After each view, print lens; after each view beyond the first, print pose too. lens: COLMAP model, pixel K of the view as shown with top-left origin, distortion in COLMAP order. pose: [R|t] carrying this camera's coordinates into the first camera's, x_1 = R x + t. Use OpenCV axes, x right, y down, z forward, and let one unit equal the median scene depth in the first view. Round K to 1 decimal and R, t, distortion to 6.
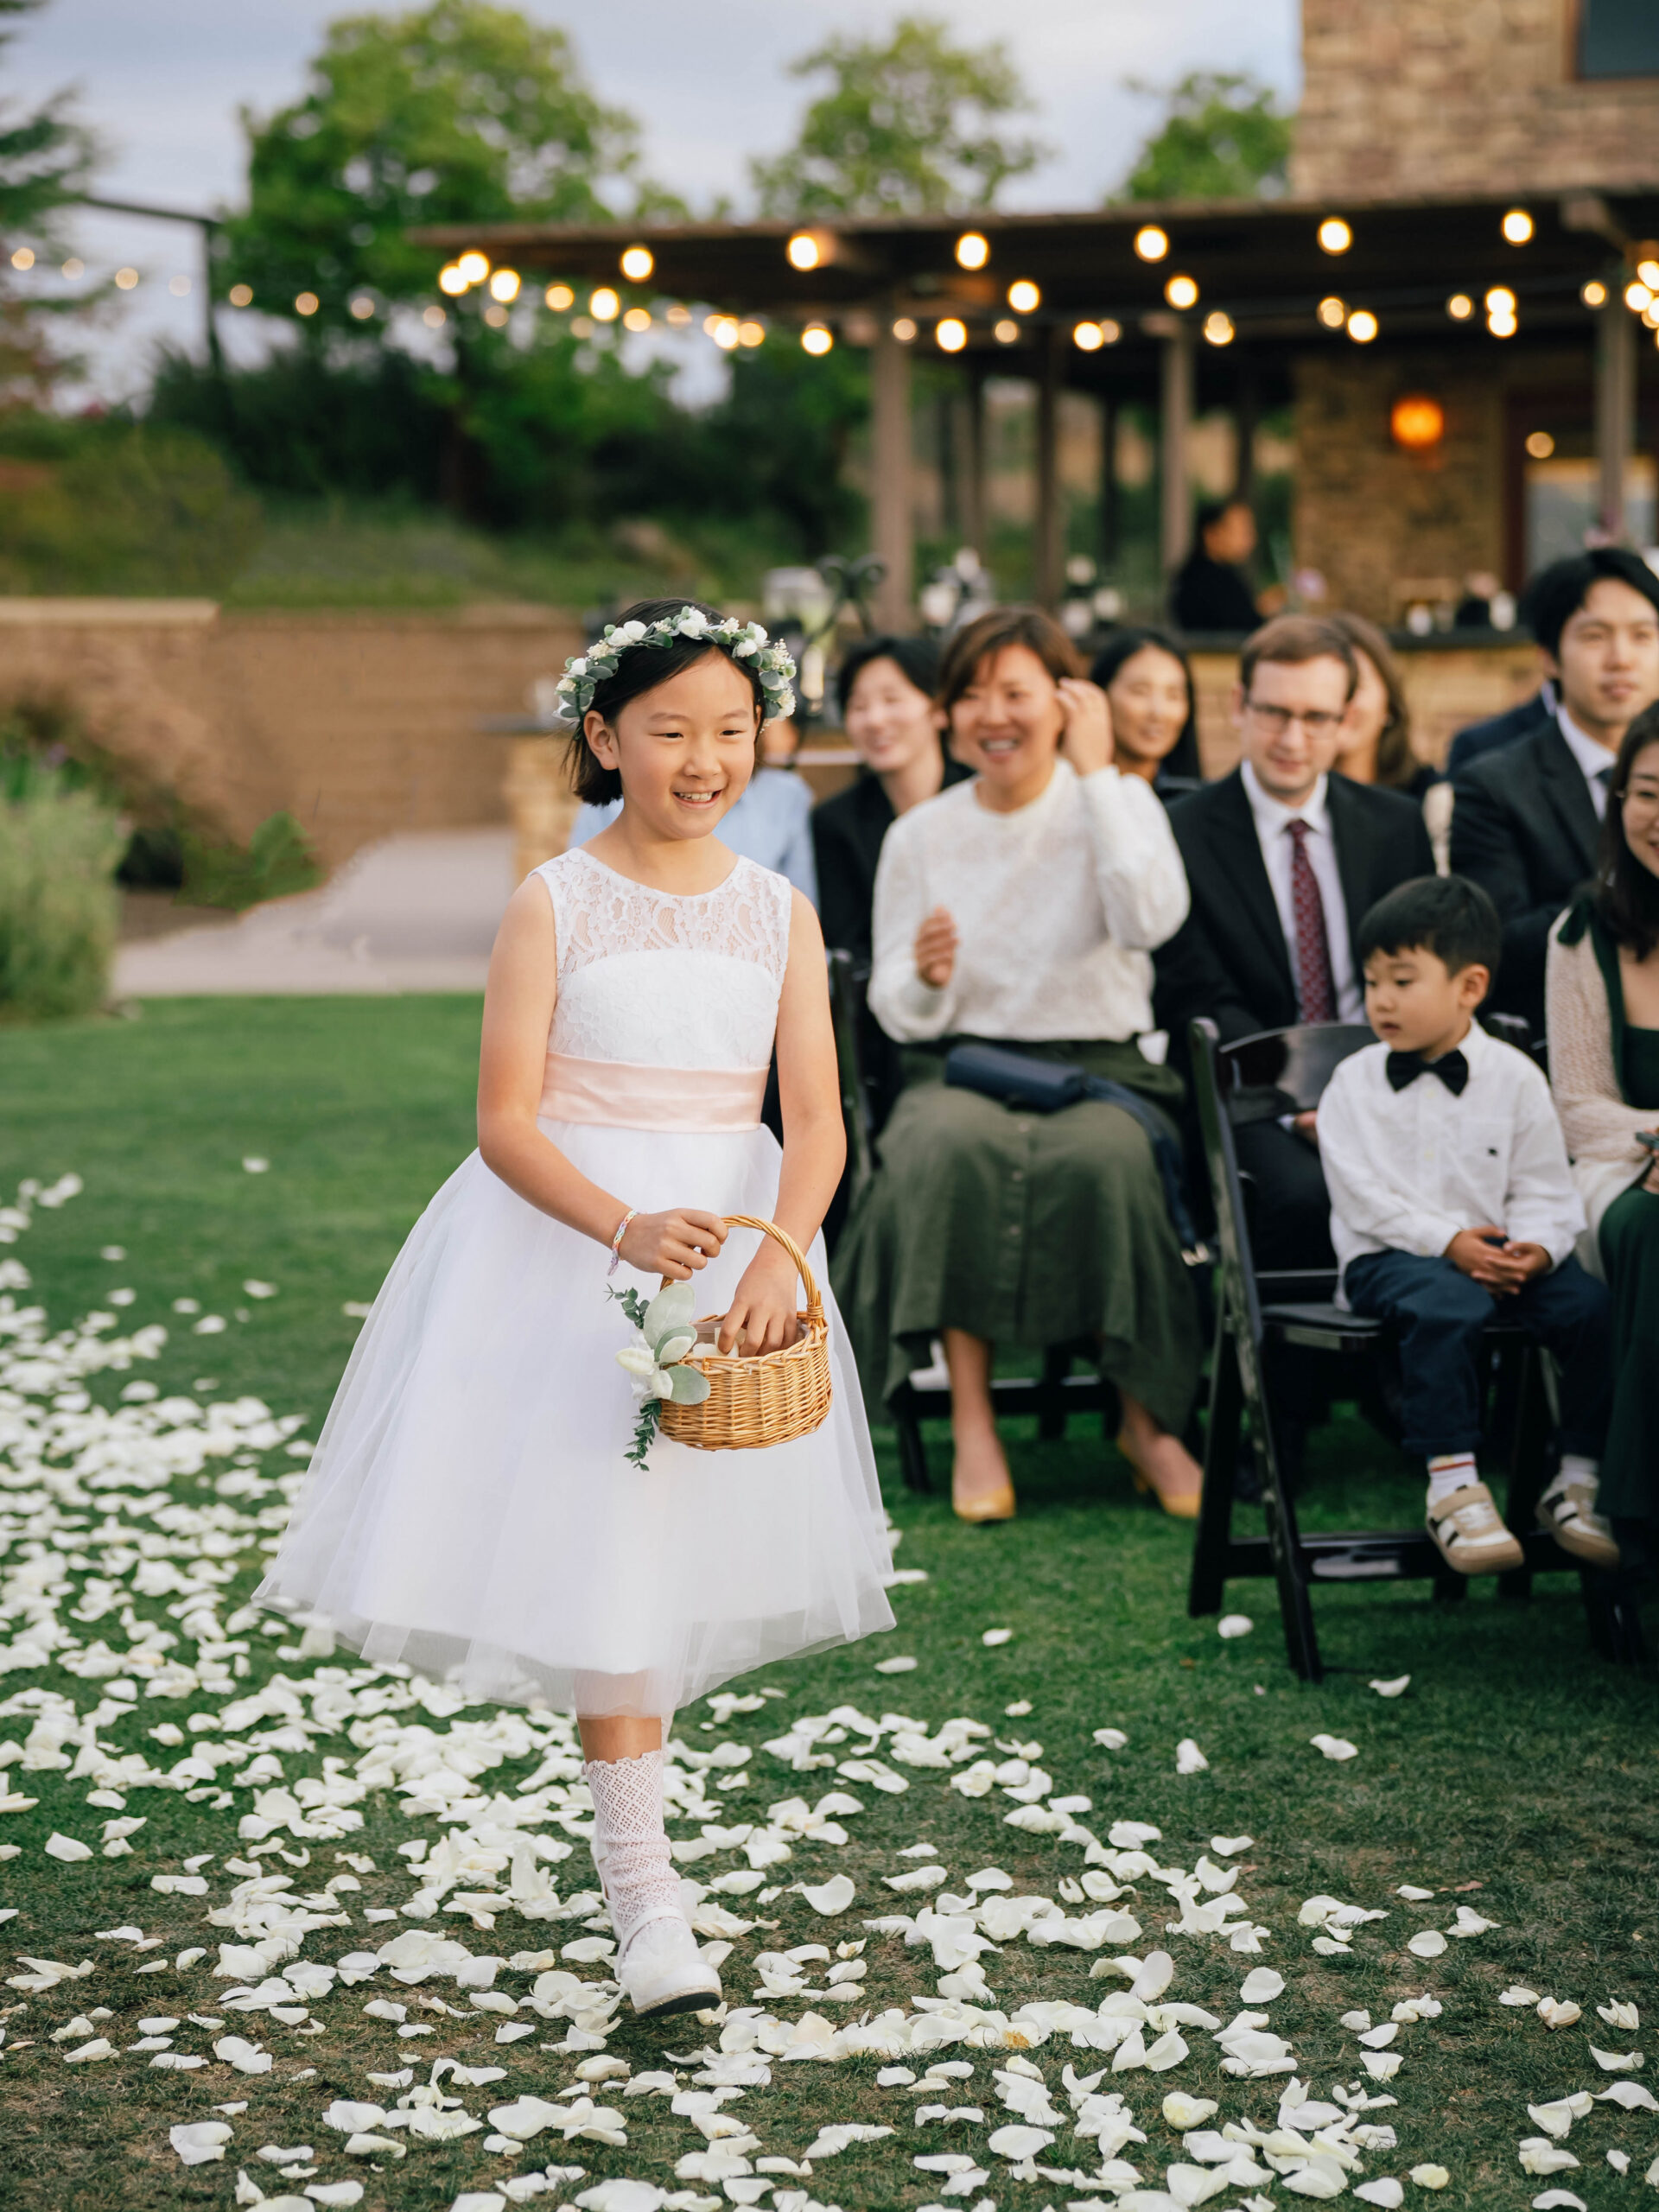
lens RADIAL K [[3898.7, 0, 879.3], [0, 3898.7, 1101.3], [0, 0, 1]] dist [0.217341, 0.034303]
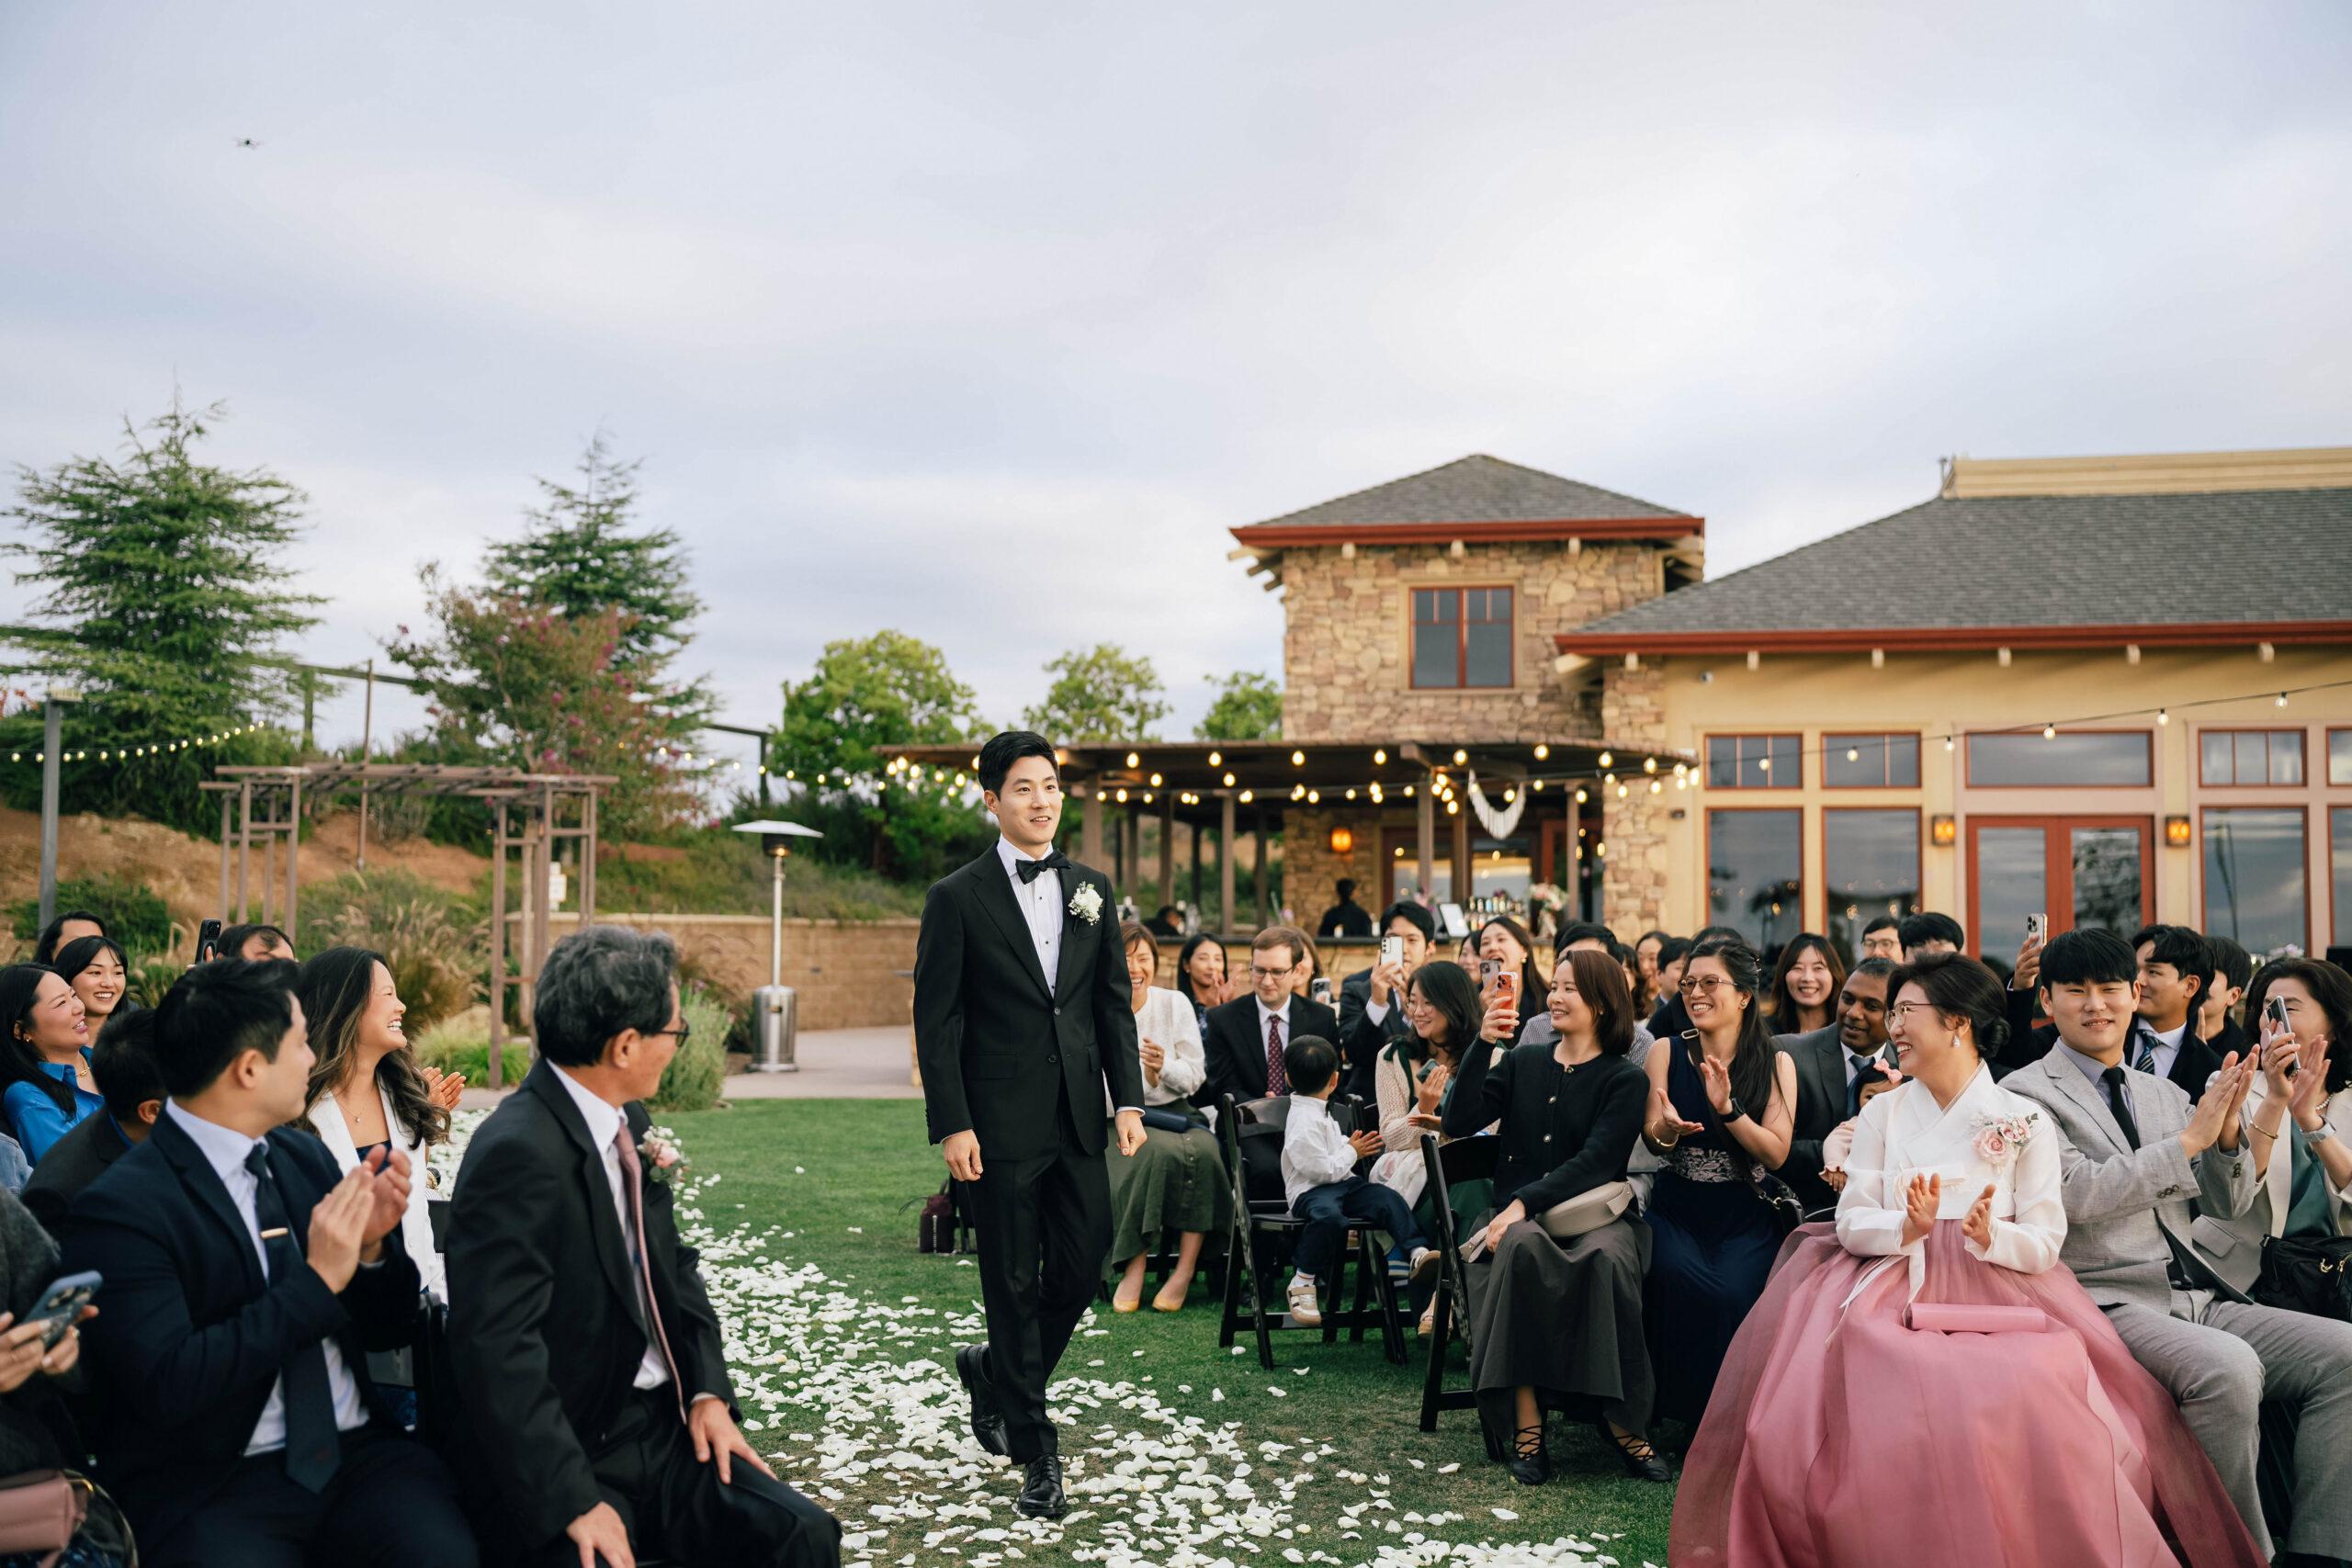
lens RADIAL K [[1995.4, 0, 1176.0], [0, 1995.4, 784.0], [0, 0, 1]] dist [-0.065101, -0.001426]
pose [[0.998759, 0.019182, 0.045959, -0.008606], [-0.009926, 0.981004, -0.193733, 0.030232], [-0.048802, 0.193036, 0.979977, -0.235196]]
